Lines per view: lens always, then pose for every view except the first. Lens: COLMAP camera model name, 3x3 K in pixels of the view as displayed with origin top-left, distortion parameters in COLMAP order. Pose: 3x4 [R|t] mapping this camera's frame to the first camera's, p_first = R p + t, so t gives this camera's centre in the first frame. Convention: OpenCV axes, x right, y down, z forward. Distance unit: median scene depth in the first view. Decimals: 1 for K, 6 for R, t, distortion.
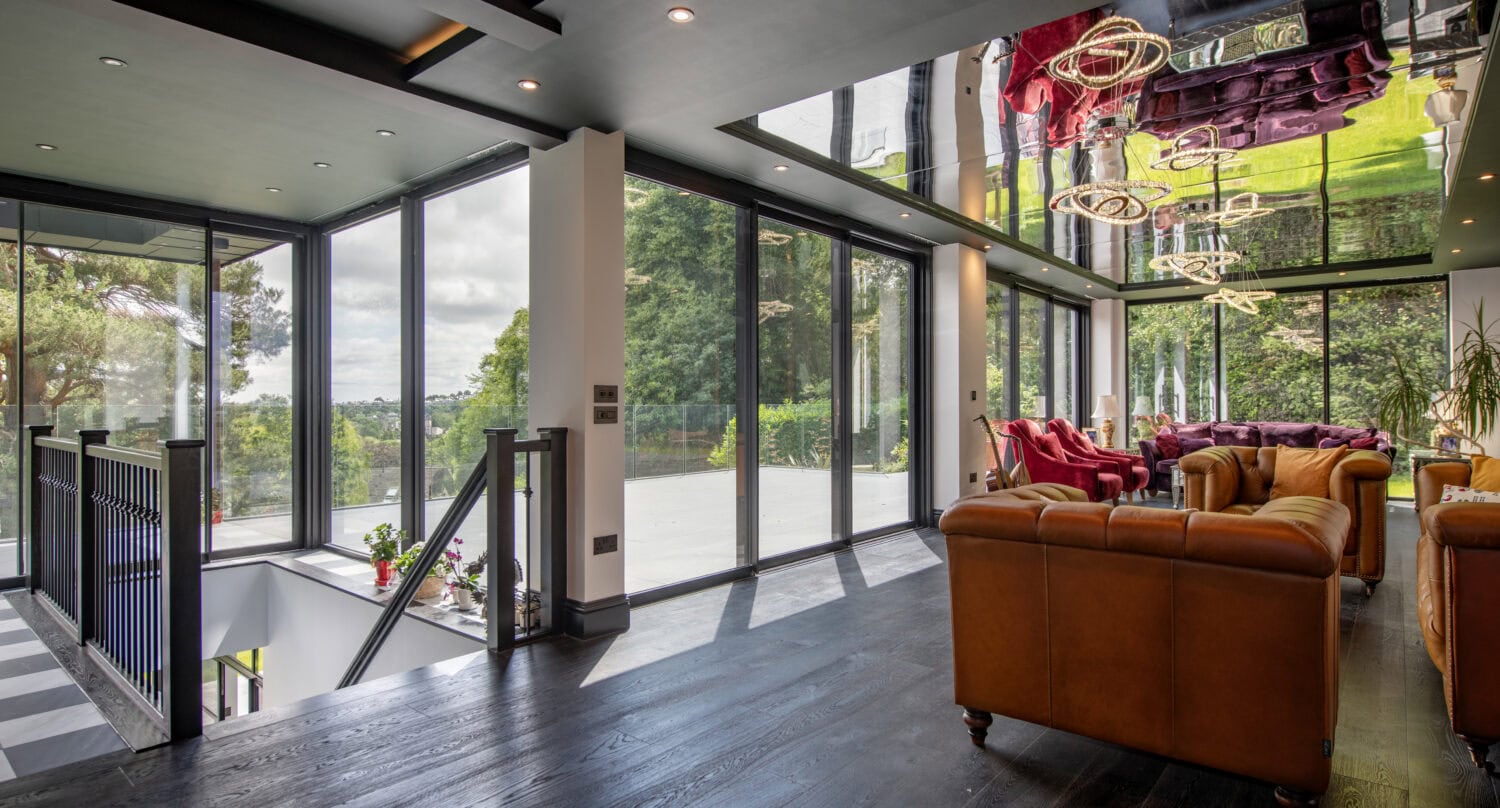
lens RADIAL K [[906.0, 0, 750.0], [0, 906.0, 404.0], [0, 0, 1]] dist [0.000945, 0.000900]
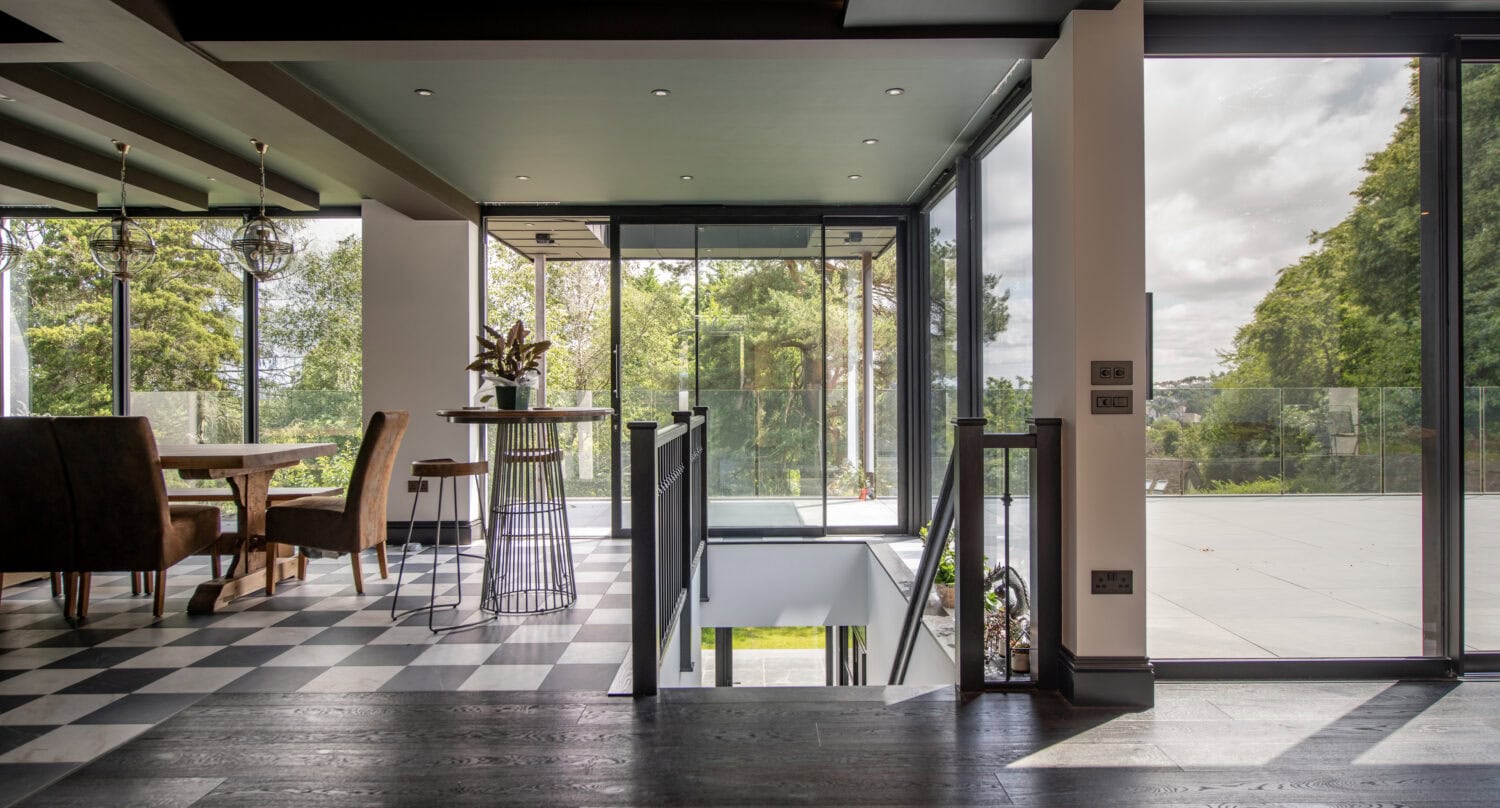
lens RADIAL K [[906.0, 0, 750.0], [0, 906.0, 404.0], [0, 0, 1]] dist [0.000945, 0.000900]
pose [[0.591025, 0.010287, -0.806588, 0.247818], [0.004717, 0.999858, 0.016208, 0.000394], [0.806640, -0.013384, 0.590892, 0.341236]]
